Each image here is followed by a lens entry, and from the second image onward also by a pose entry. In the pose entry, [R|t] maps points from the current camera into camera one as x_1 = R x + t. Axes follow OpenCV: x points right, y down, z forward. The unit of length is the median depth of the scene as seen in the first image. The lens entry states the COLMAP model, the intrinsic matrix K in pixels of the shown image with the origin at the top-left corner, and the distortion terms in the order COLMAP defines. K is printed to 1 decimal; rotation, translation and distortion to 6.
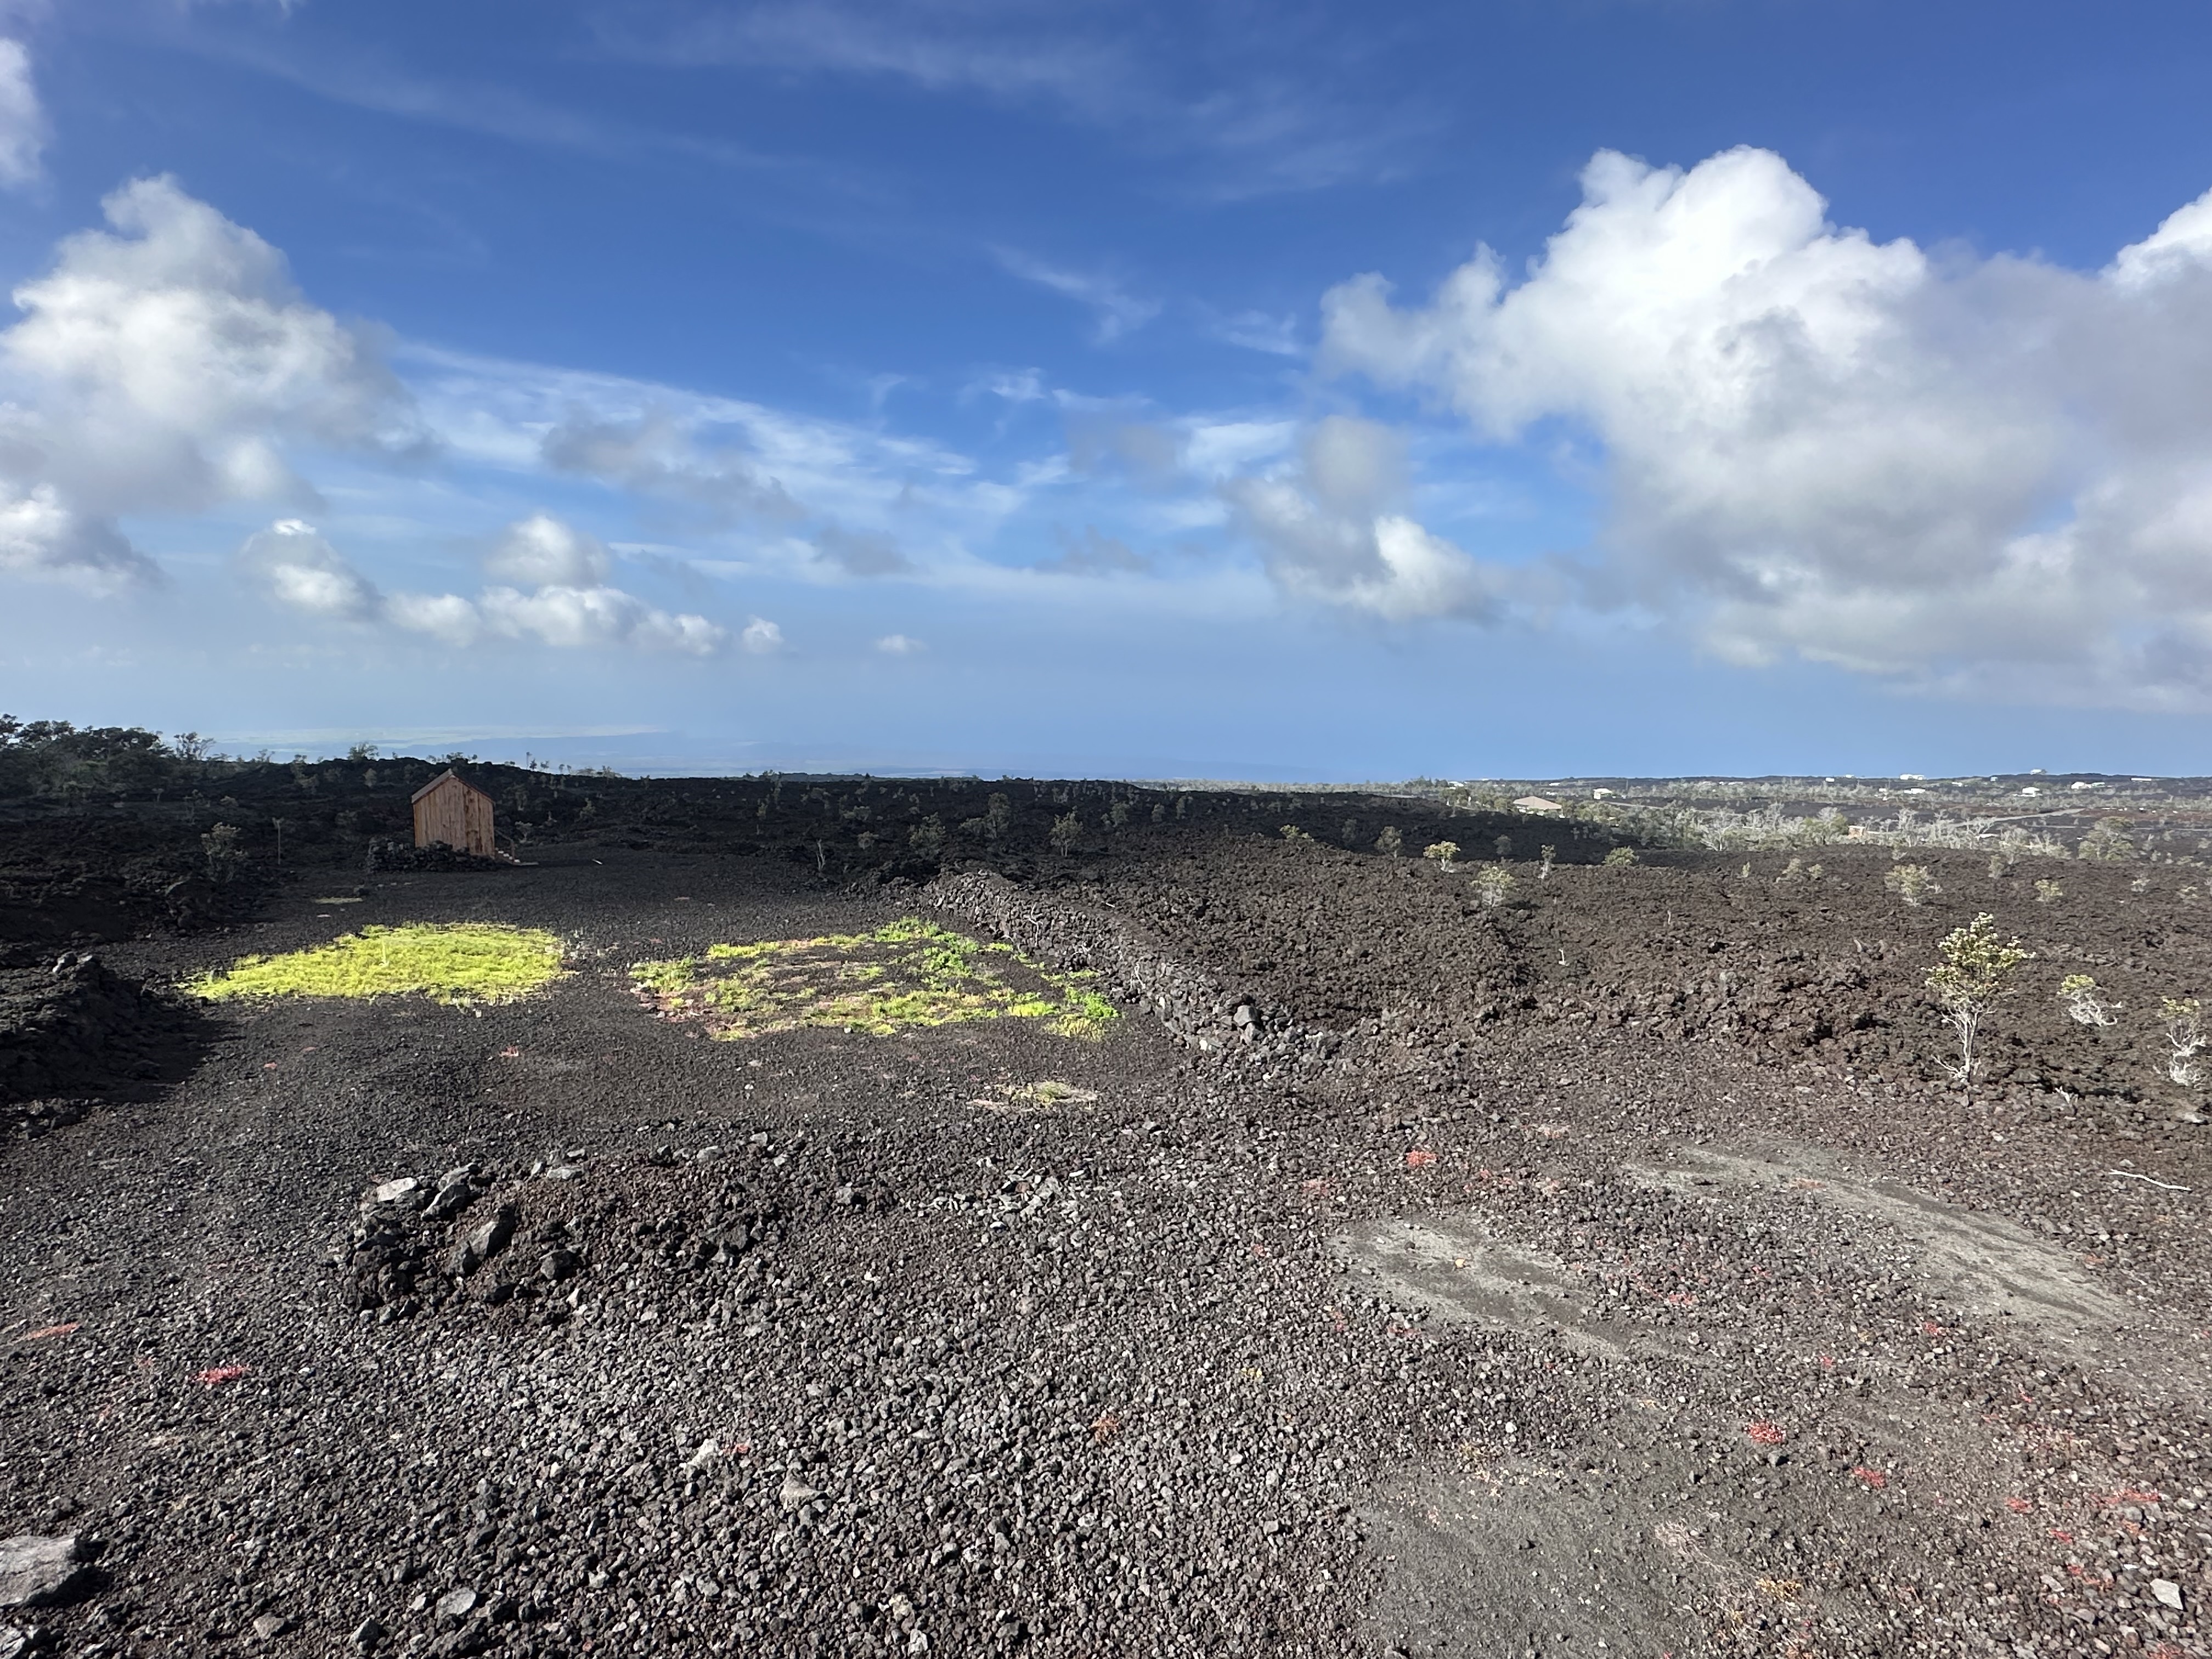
lens RADIAL K [[1247.5, 0, 1119.3], [0, 1247.5, 821.3], [0, 0, 1]] dist [-0.005976, 0.000081]
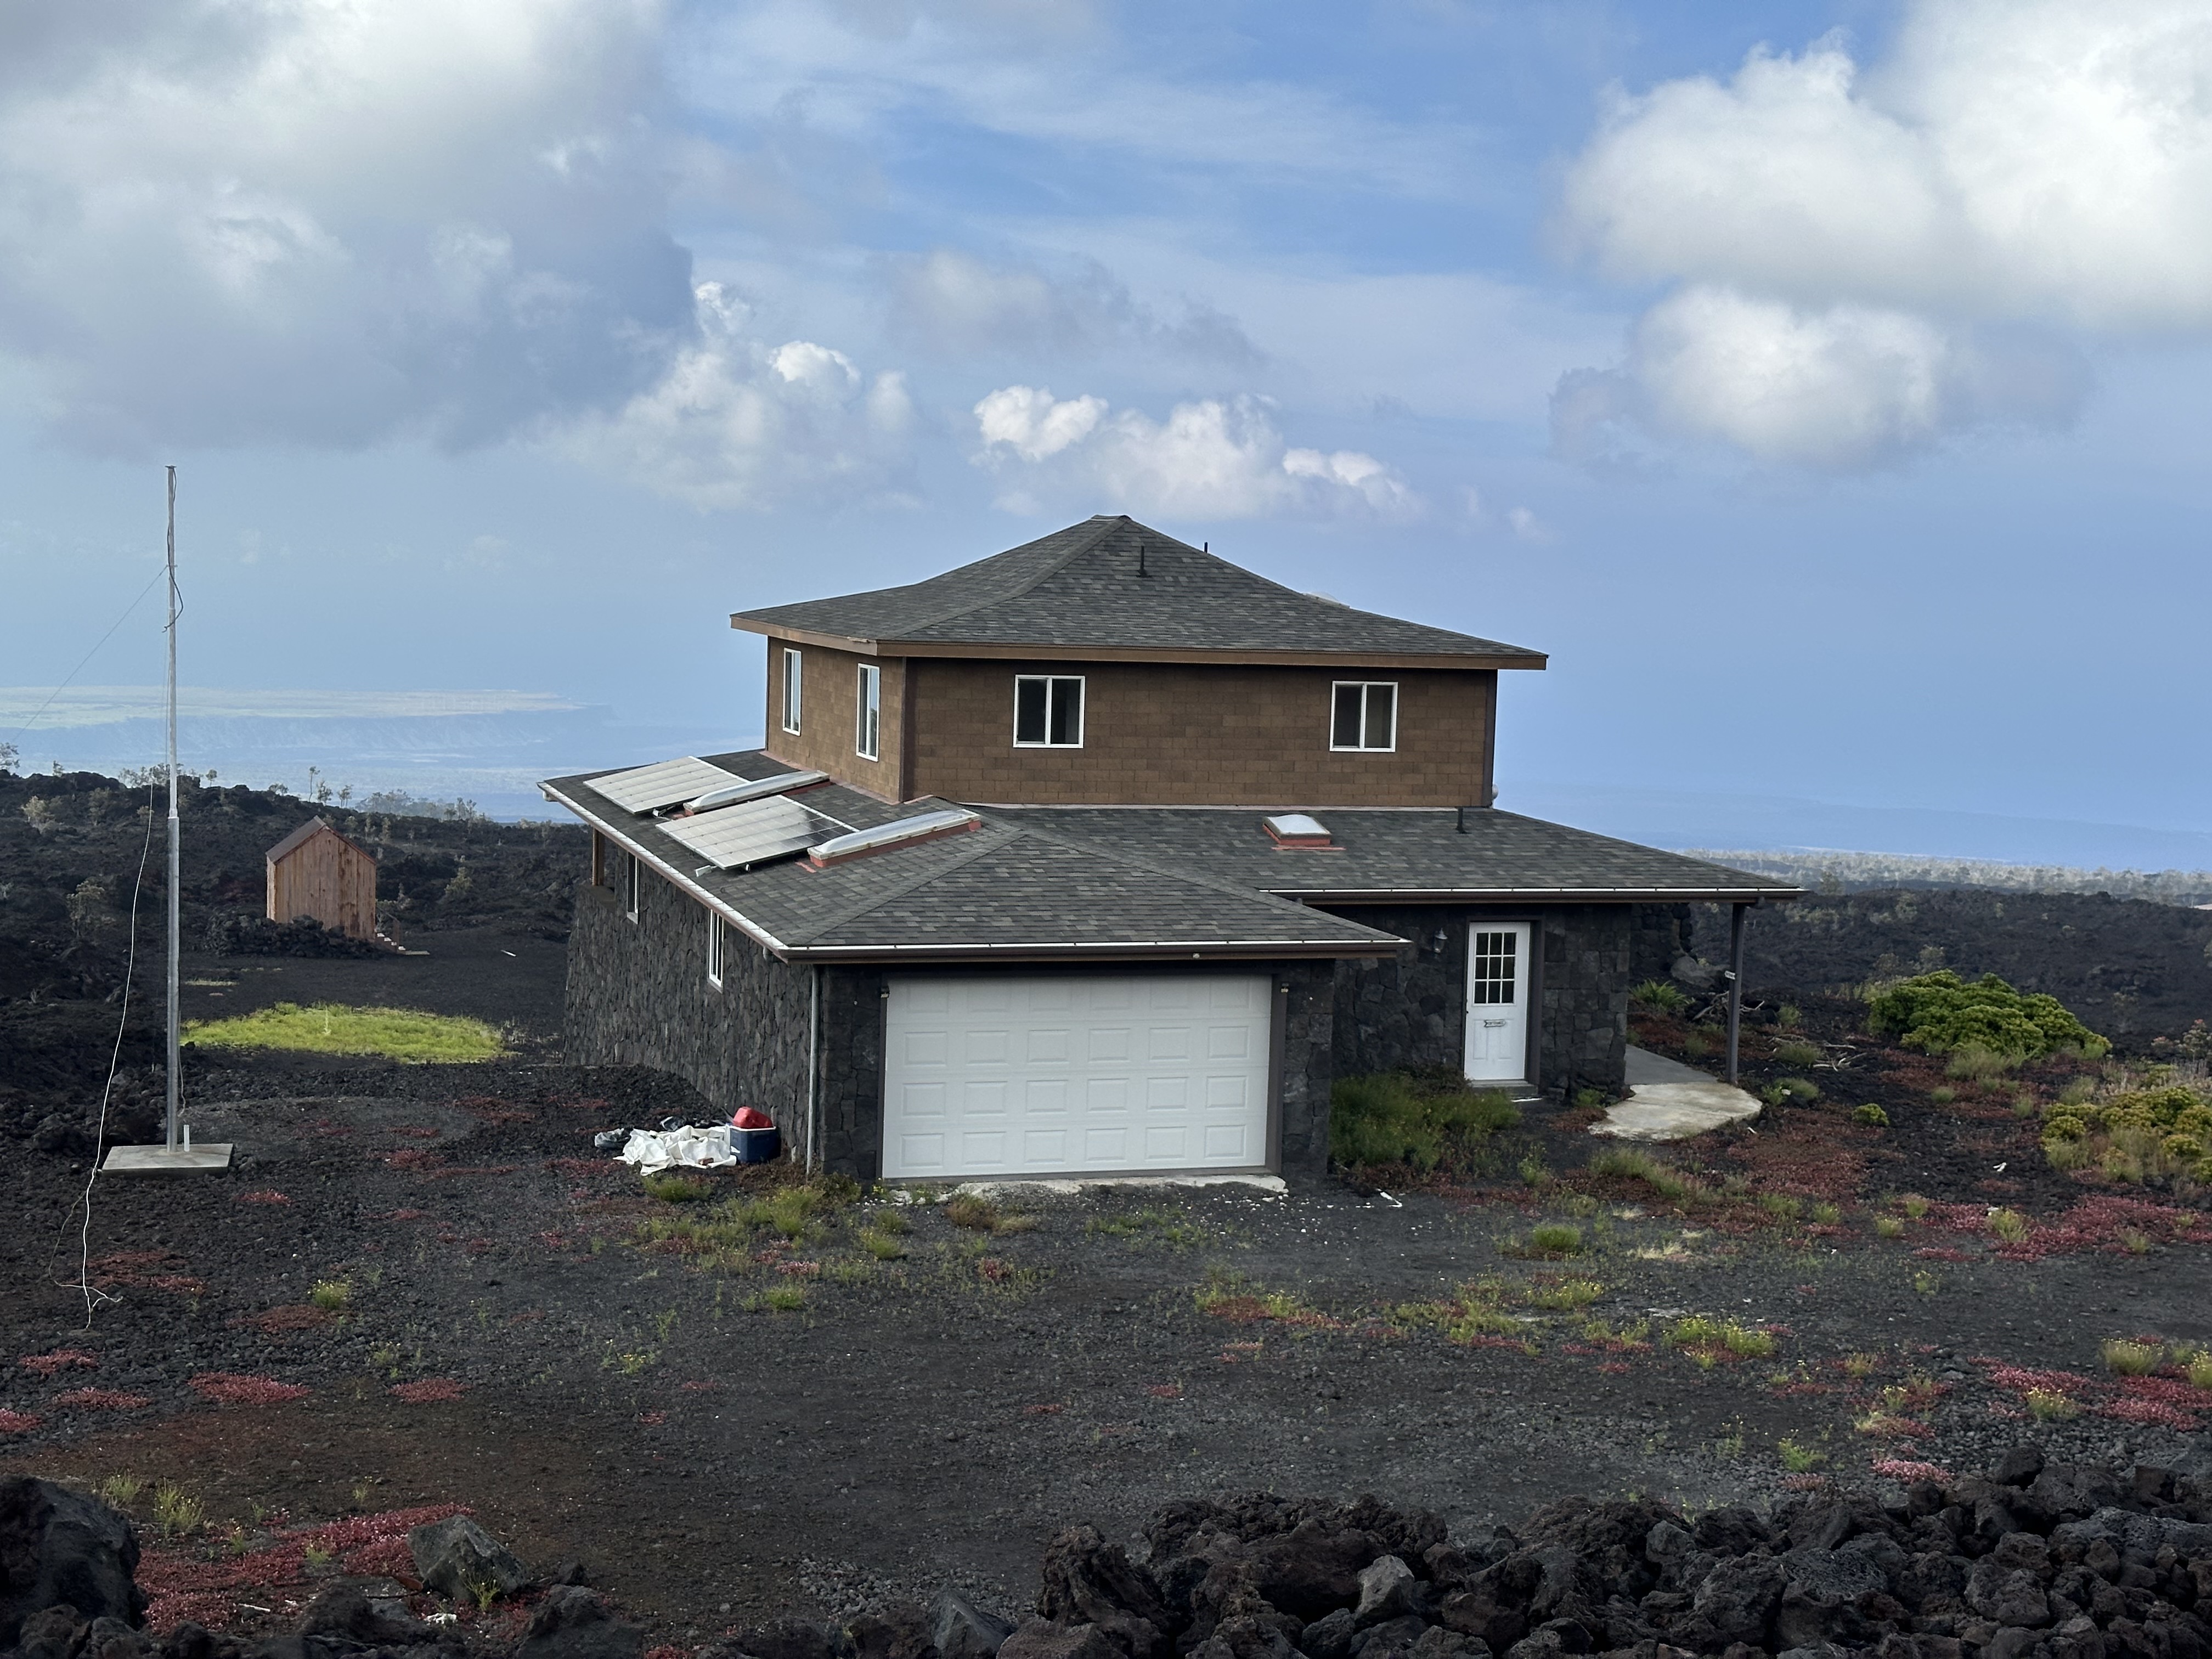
lens RADIAL K [[3079.3, 0, 1138.2], [0, 3079.3, 825.1], [0, 0, 1]] dist [0.182898, -0.059682]
pose [[0.986014, 0.022406, -0.165151, 0.328310], [-0.028863, 0.998906, -0.036799, 0.021750], [0.164146, 0.041051, 0.985581, -1.006598]]
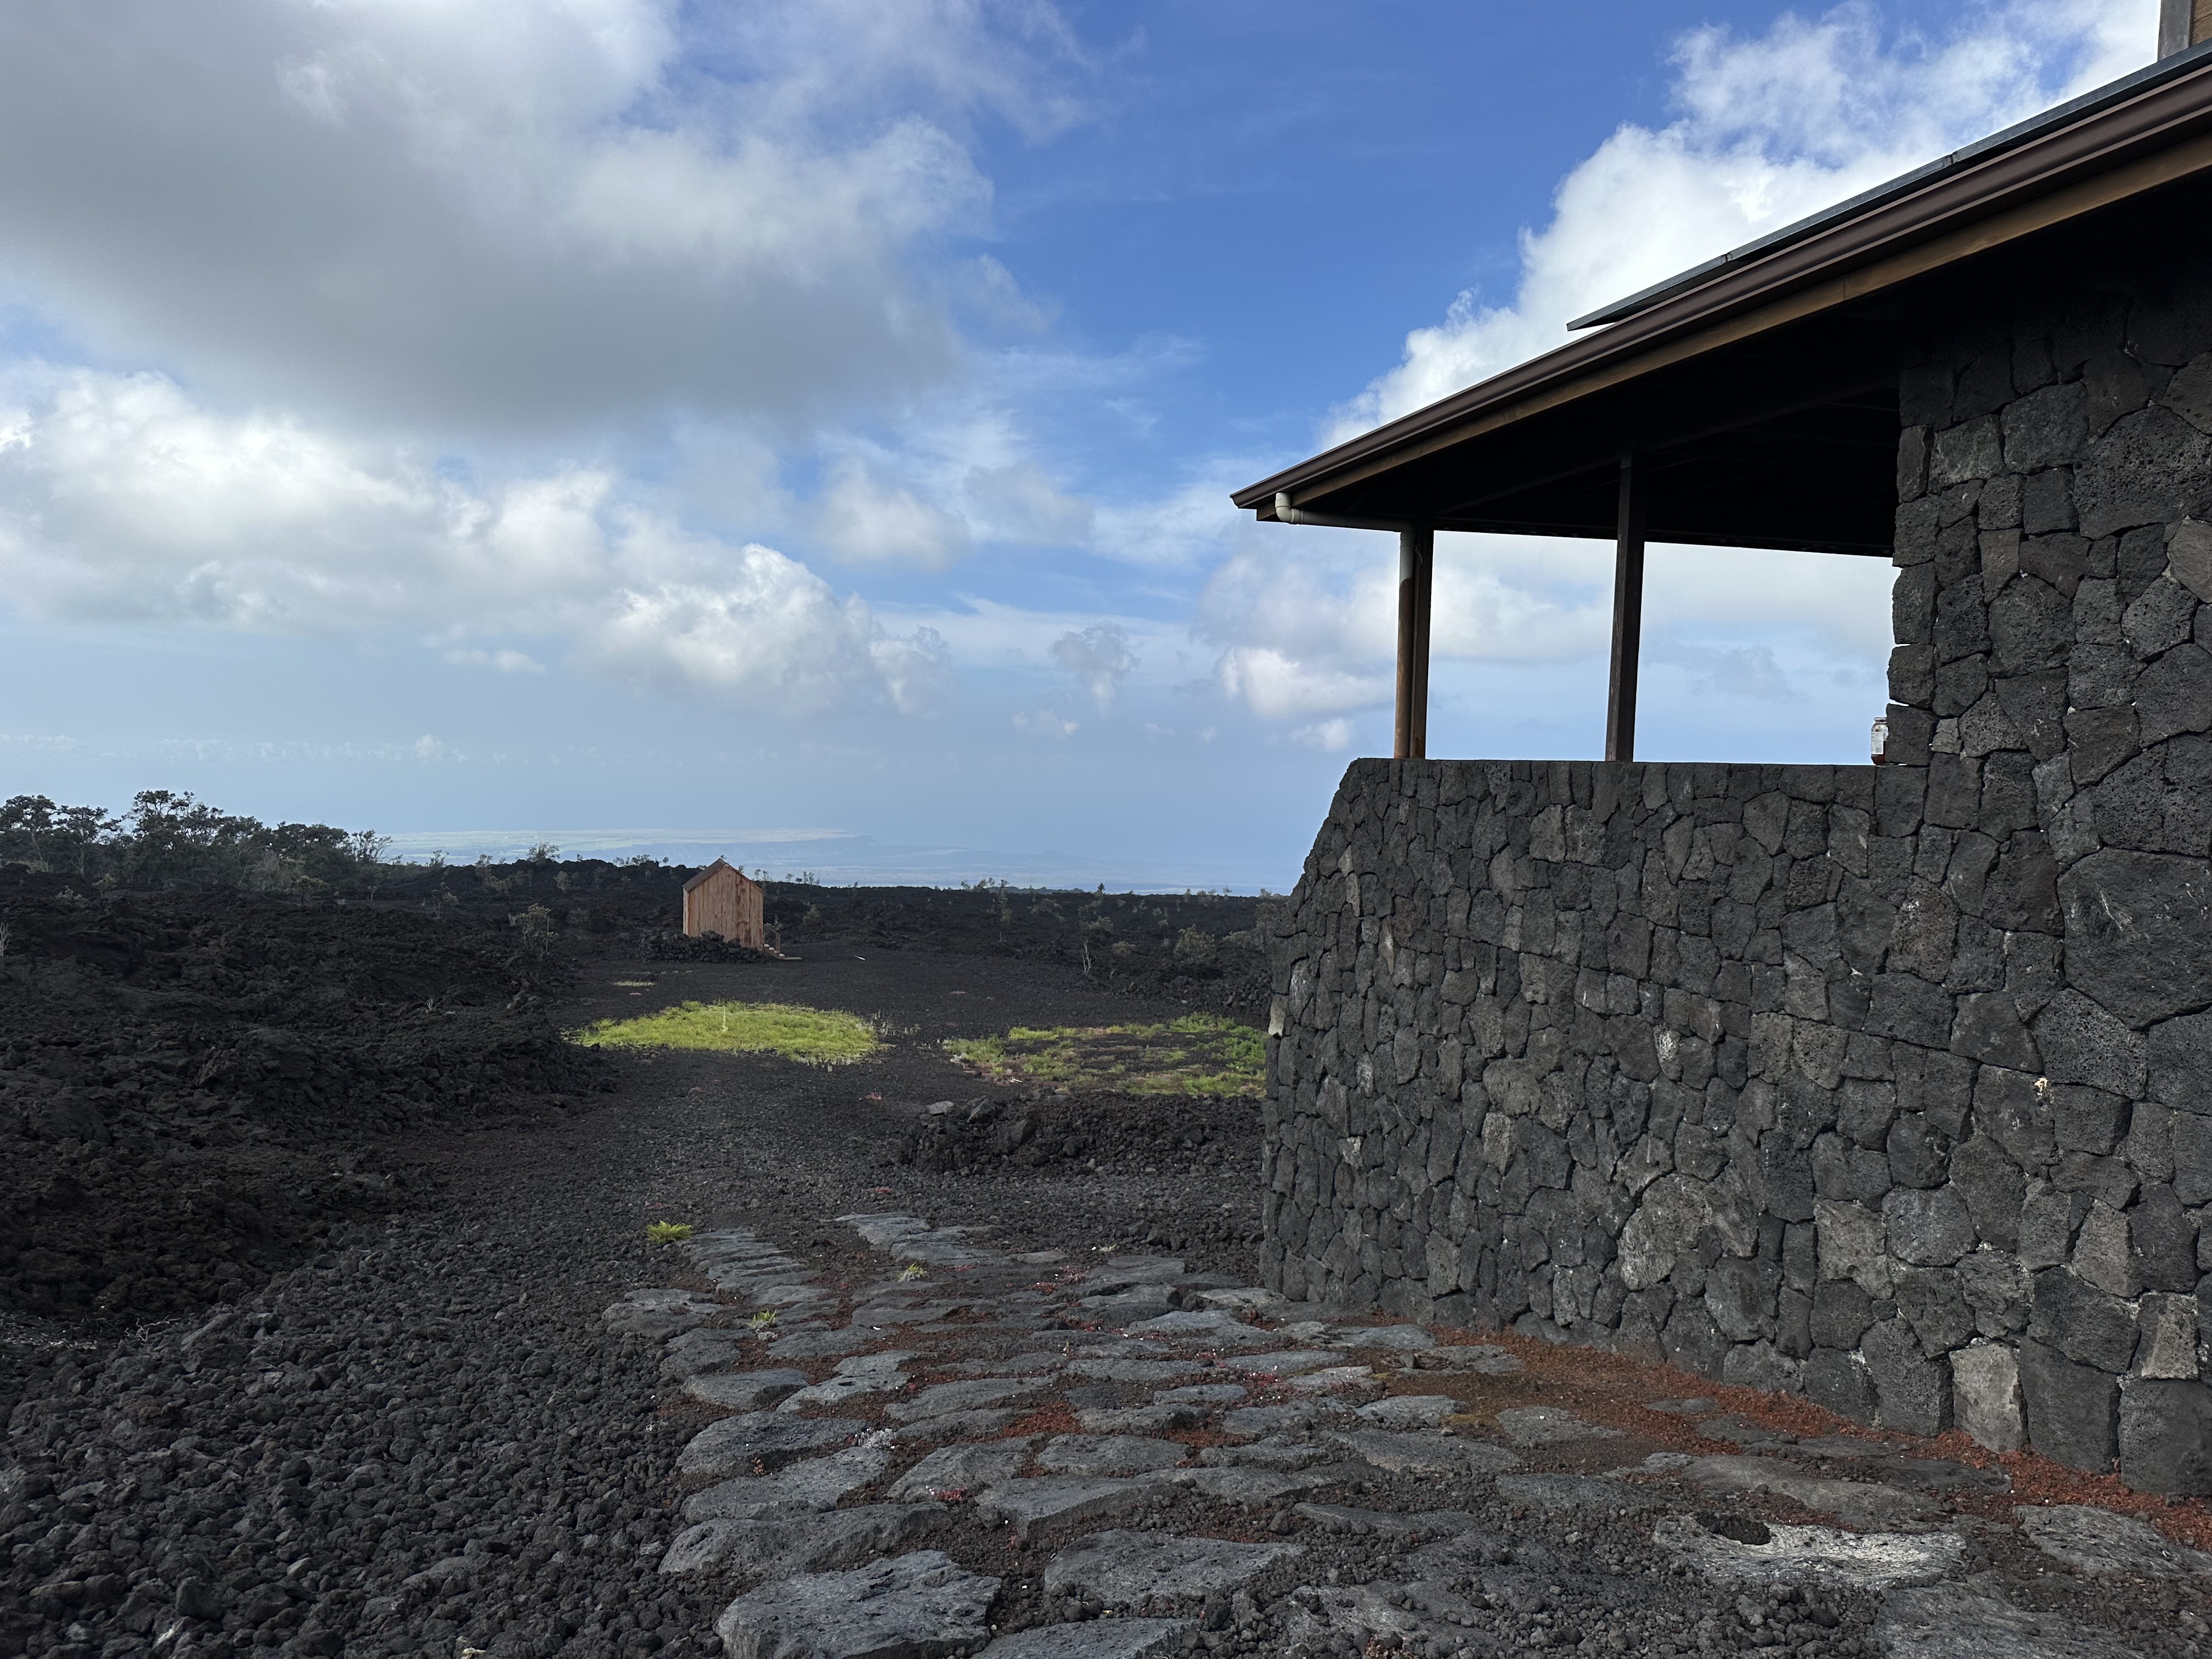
lens RADIAL K [[1555.9, 0, 1106.0], [0, 1555.9, 829.5], [0, 0, 1]] dist [0.183676, -0.288549]
pose [[0.982577, 0.004888, -0.185794, -0.020933], [-0.019412, 0.996886, -0.076432, 0.033727], [0.184841, 0.078707, 0.979612, -0.211970]]
